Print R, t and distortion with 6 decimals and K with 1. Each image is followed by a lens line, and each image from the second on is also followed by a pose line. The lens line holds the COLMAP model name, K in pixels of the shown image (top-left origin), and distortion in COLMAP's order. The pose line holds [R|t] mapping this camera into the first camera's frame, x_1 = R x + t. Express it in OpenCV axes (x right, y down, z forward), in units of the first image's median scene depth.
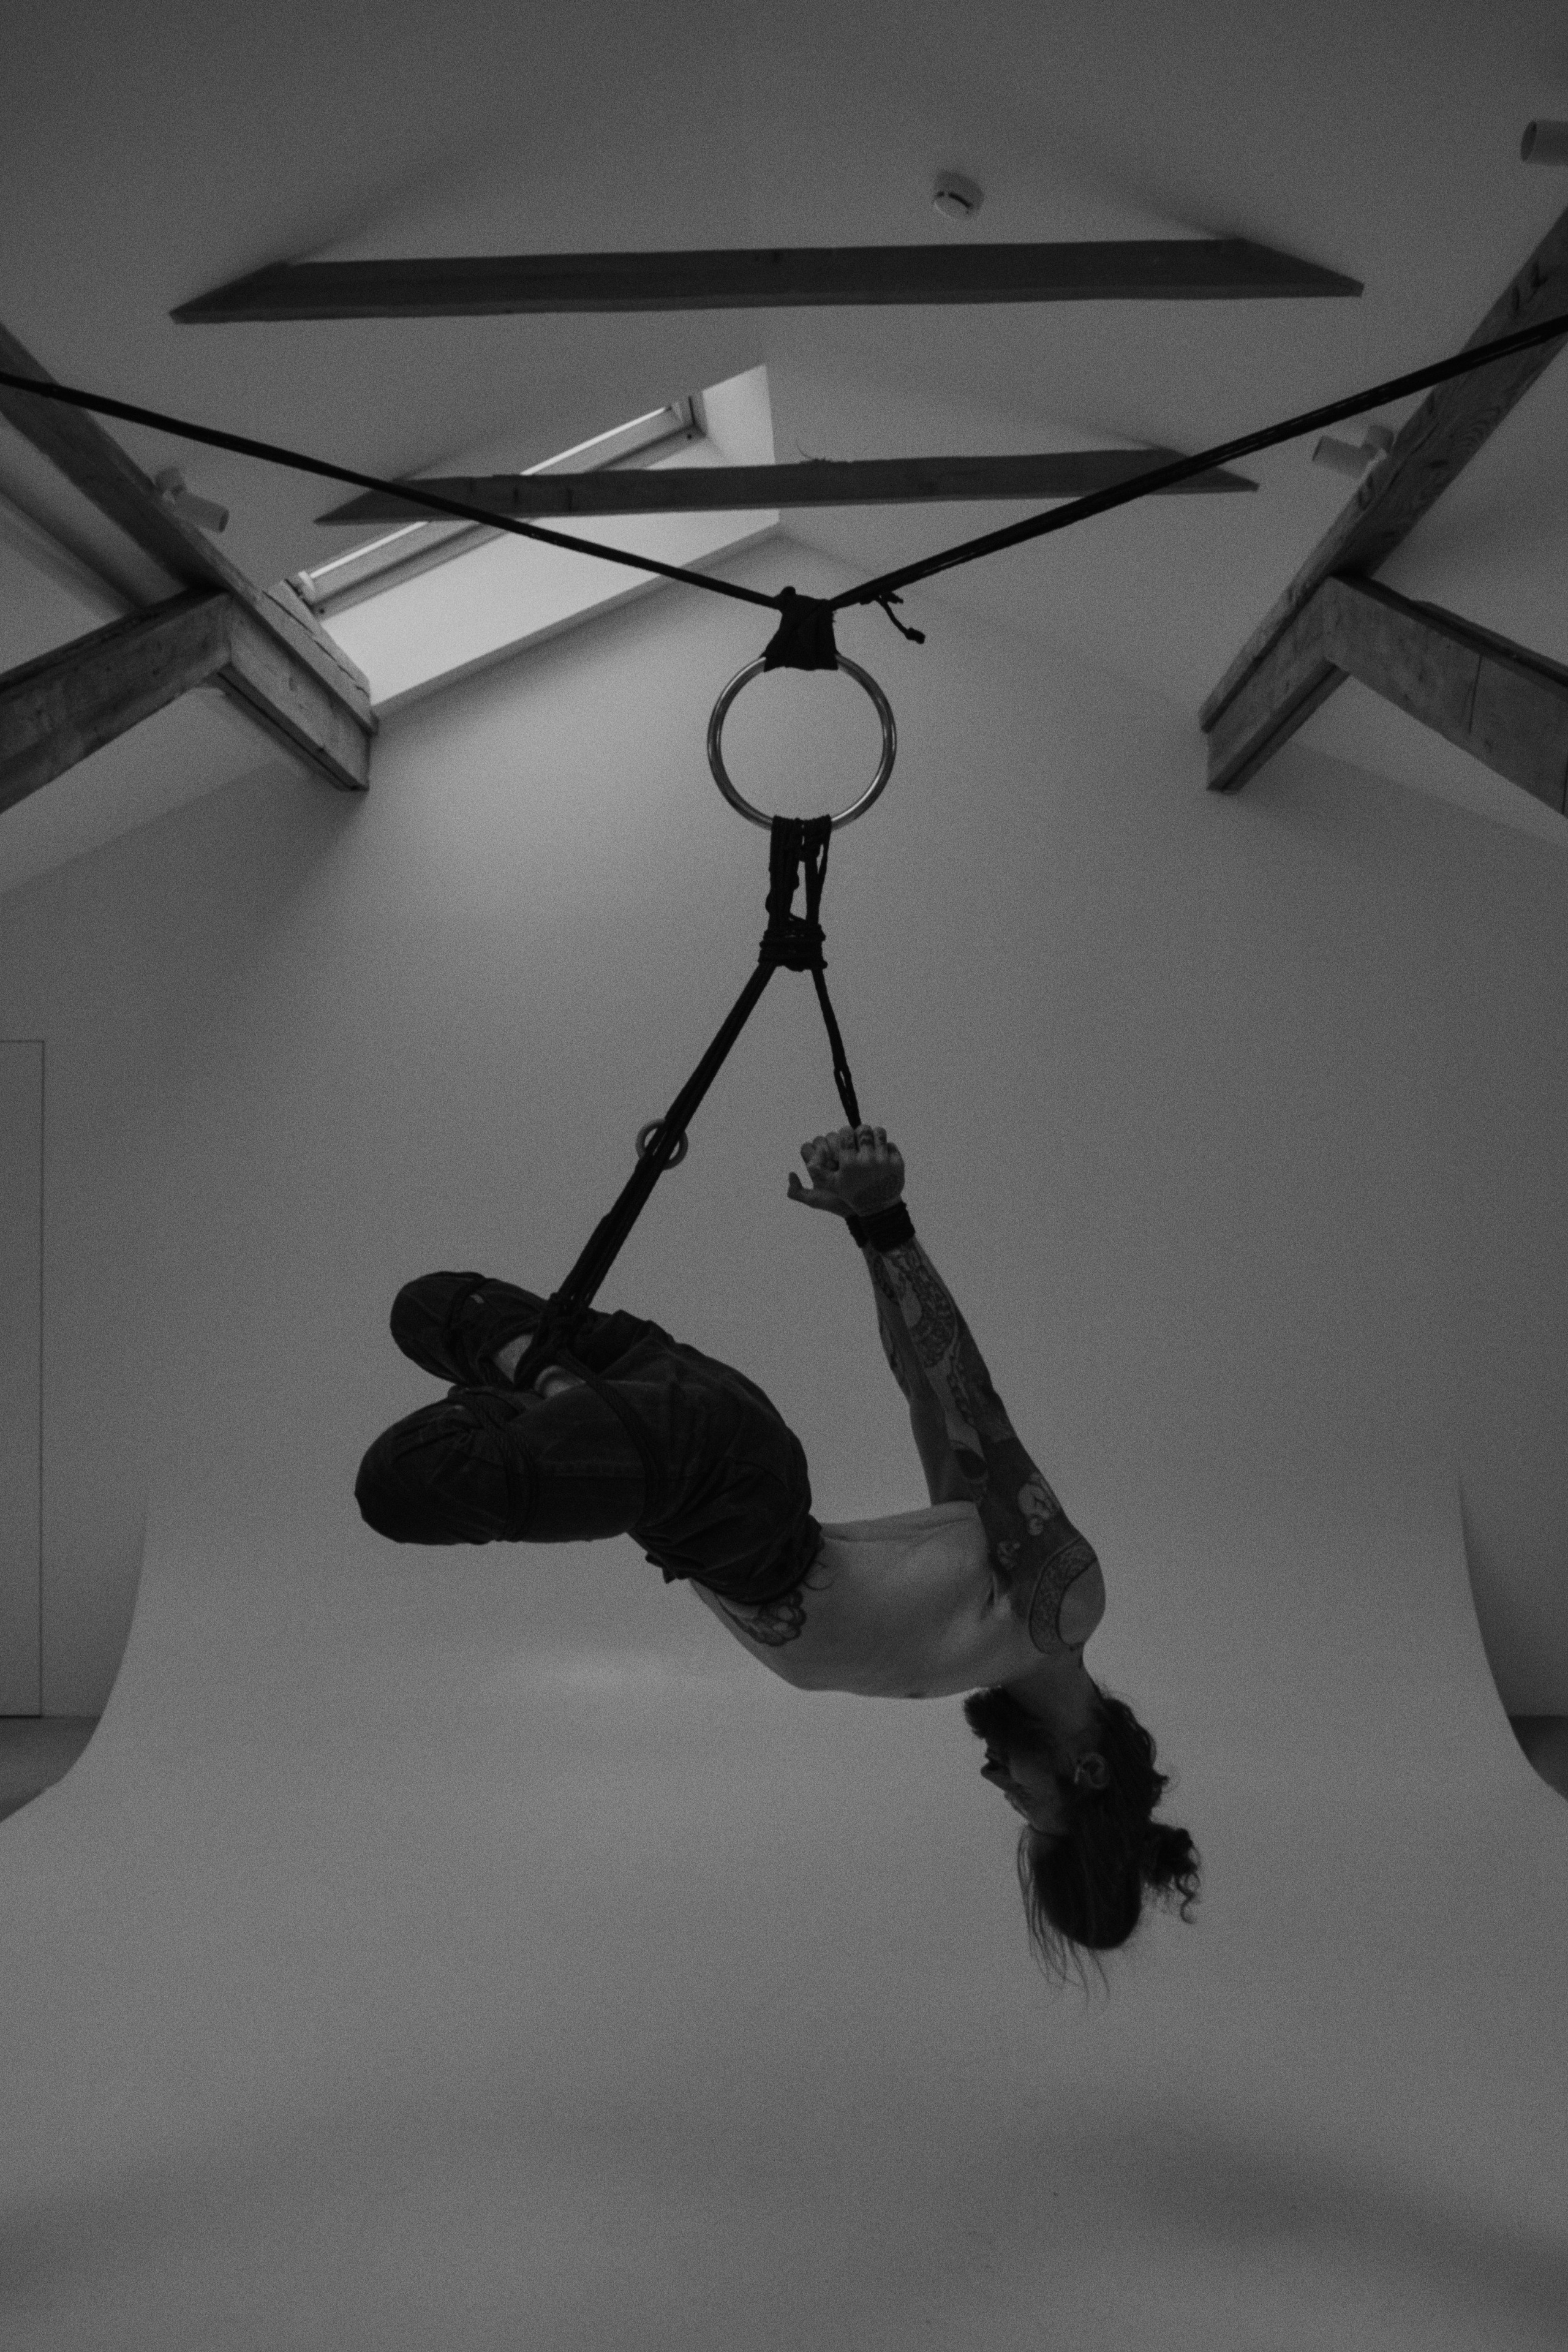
lens RADIAL K [[1803.6, 0, 784.0], [0, 1803.6, 1176.0], [0, 0, 1]] dist [-0.001725, 0.001612]
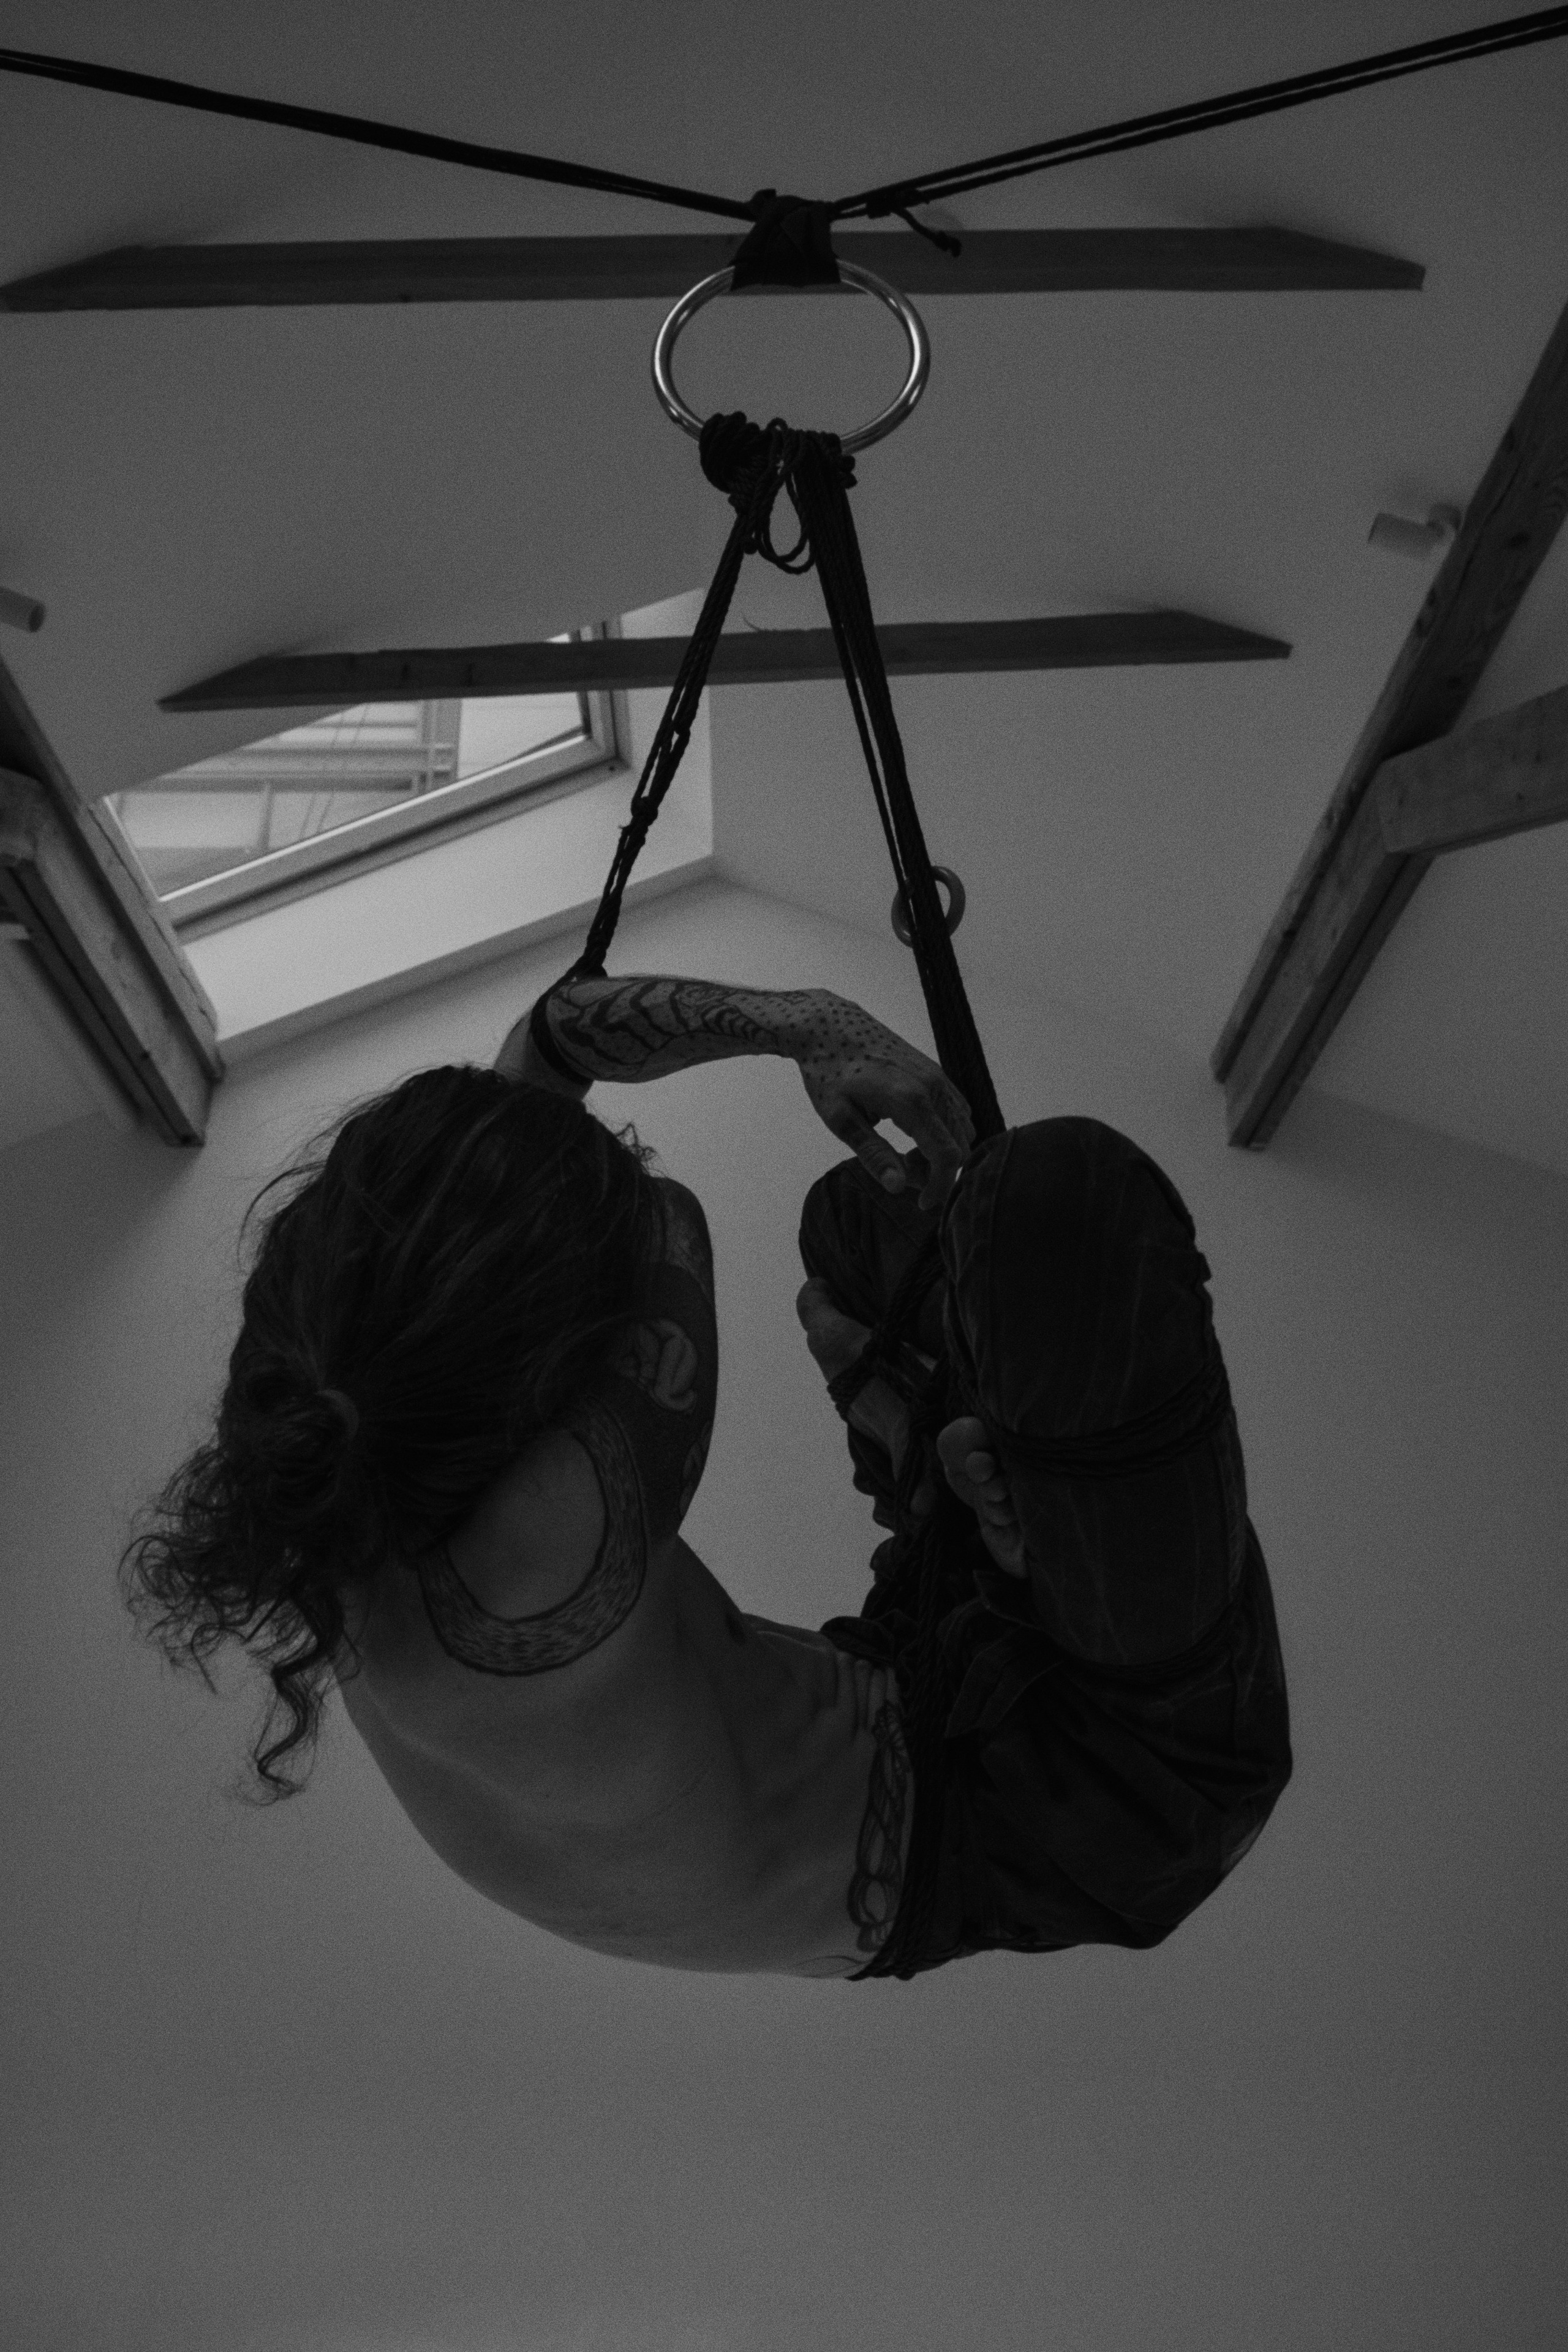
lens RADIAL K [[1934.9, 0, 784.0], [0, 1934.9, 1176.0], [0, 0, 1]] dist [-0.024722, -0.009096]
pose [[0.998932, 0.009359, 0.045237, -0.010862], [0.008764, 0.923081, -0.384506, 0.163243], [-0.045356, 0.384492, 0.922013, 0.234111]]
